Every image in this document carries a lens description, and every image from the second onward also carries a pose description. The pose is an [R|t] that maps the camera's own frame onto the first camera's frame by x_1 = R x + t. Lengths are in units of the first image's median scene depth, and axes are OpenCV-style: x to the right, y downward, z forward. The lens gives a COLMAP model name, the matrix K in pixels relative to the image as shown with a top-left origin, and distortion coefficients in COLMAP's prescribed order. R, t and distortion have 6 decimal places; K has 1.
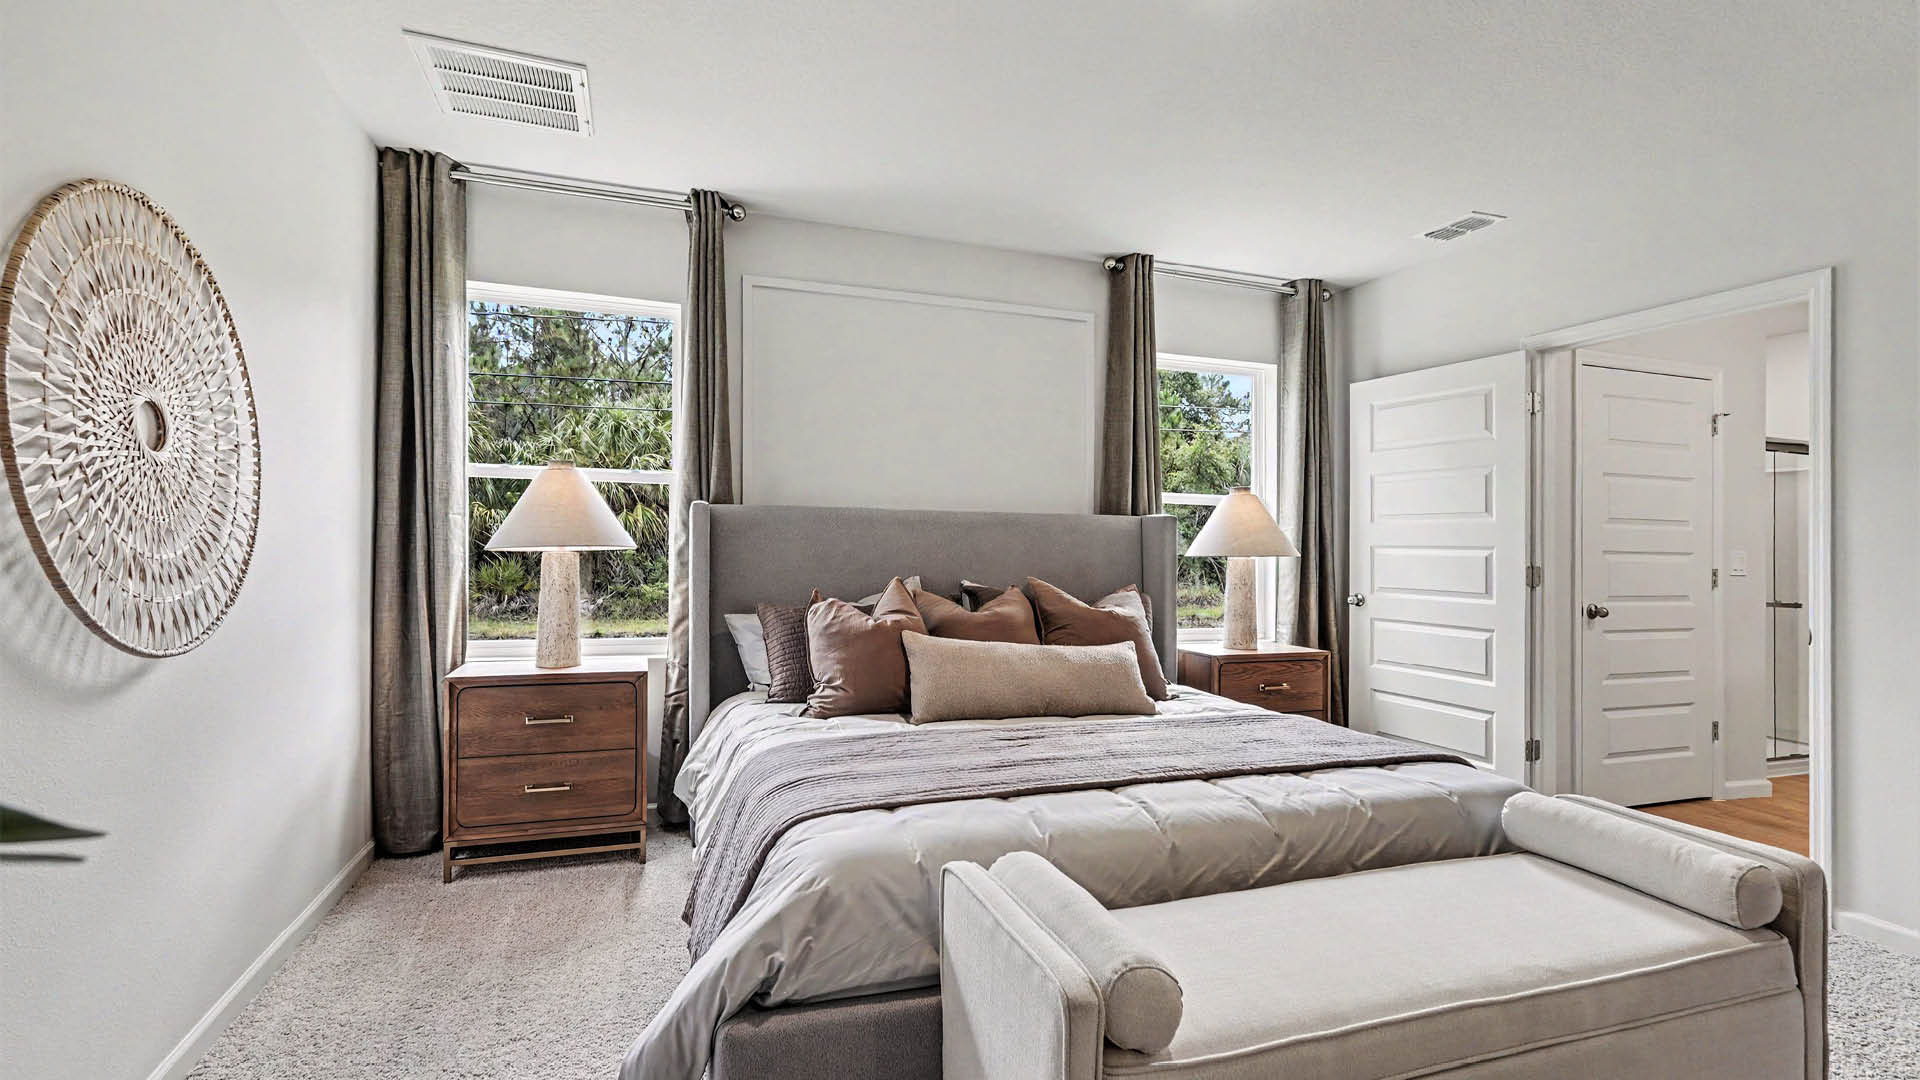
lens RADIAL K [[834.4, 0, 955.4], [0, 834.4, 554.7], [0, 0, 1]] dist [0.000184, 0.000325]
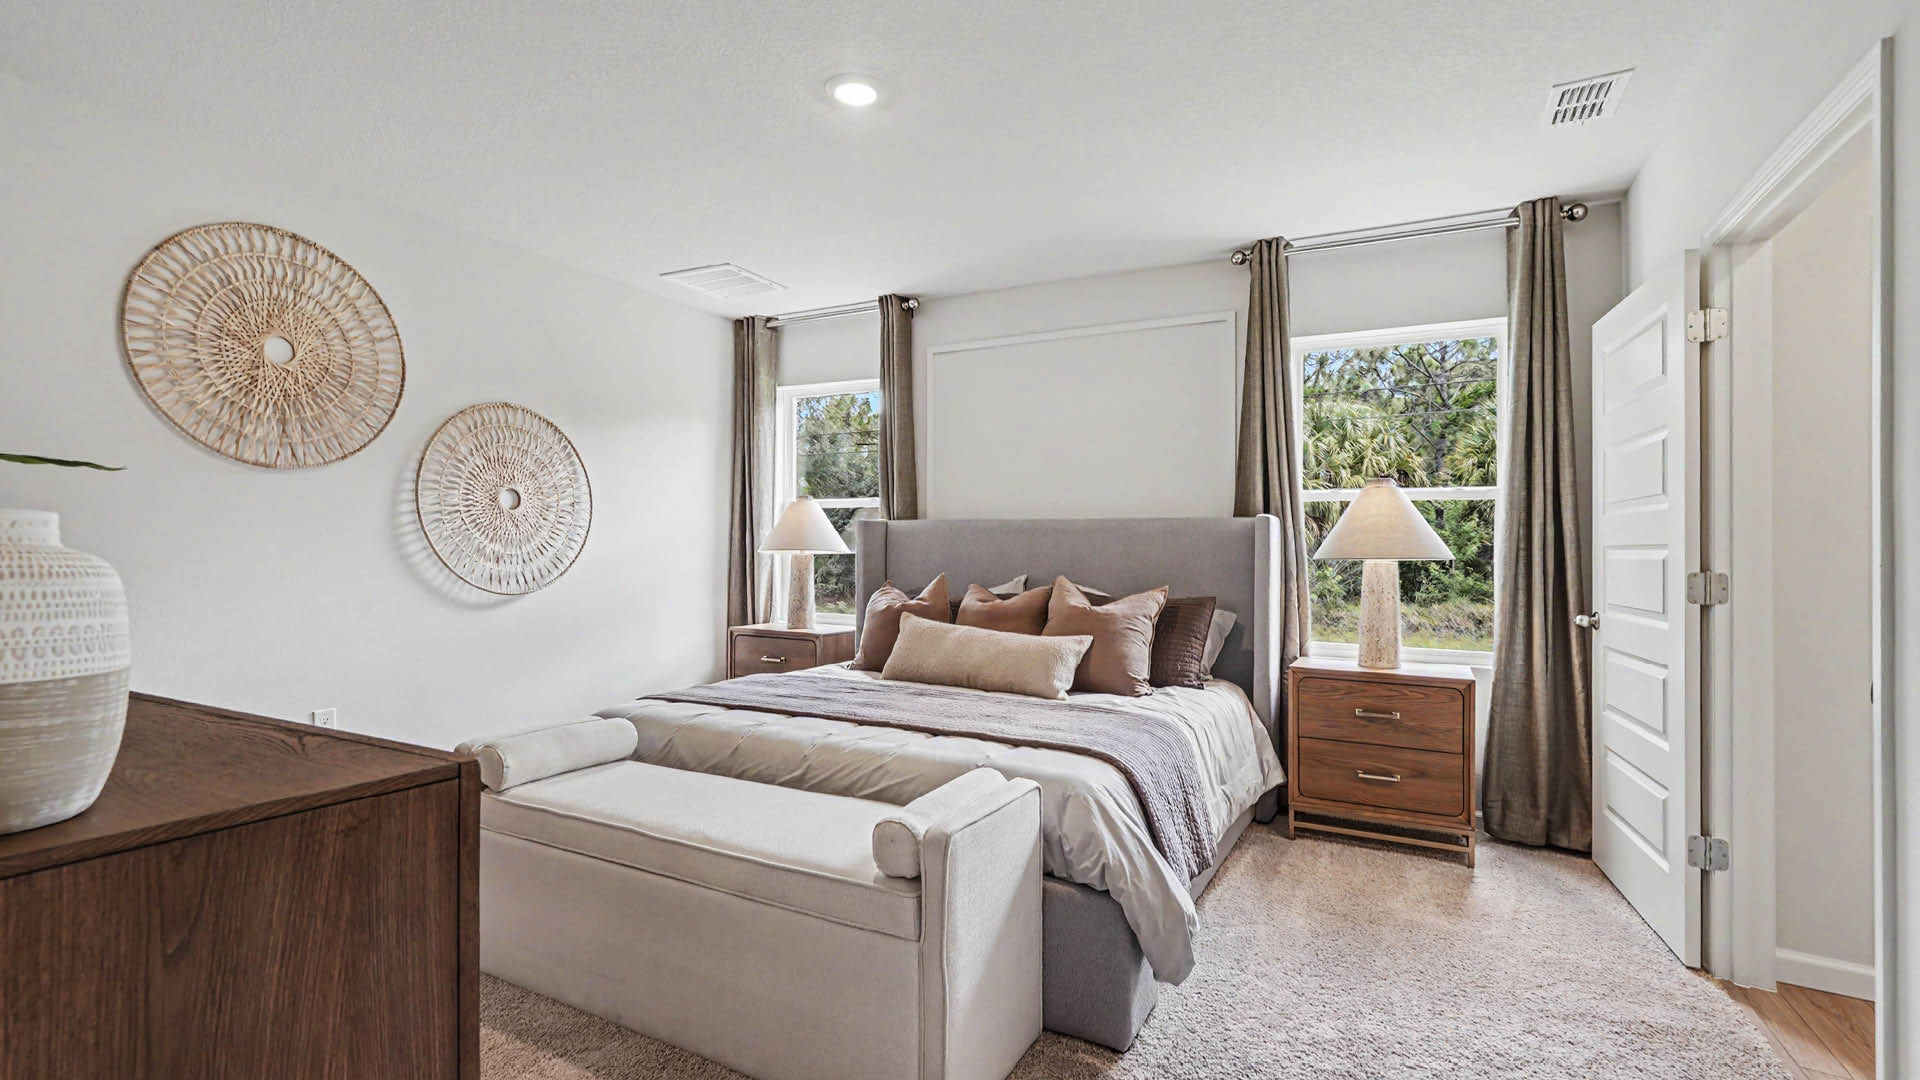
lens RADIAL K [[834.4, 0, 955.4], [0, 834.4, 554.7], [0, 0, 1]] dist [0.000184, 0.000325]
pose [[0.697557, -0.004860, -0.716512, 0.749100], [-0.007234, 0.999878, -0.013825, 0.013629], [0.716492, 0.014827, 0.697437, 0.115168]]
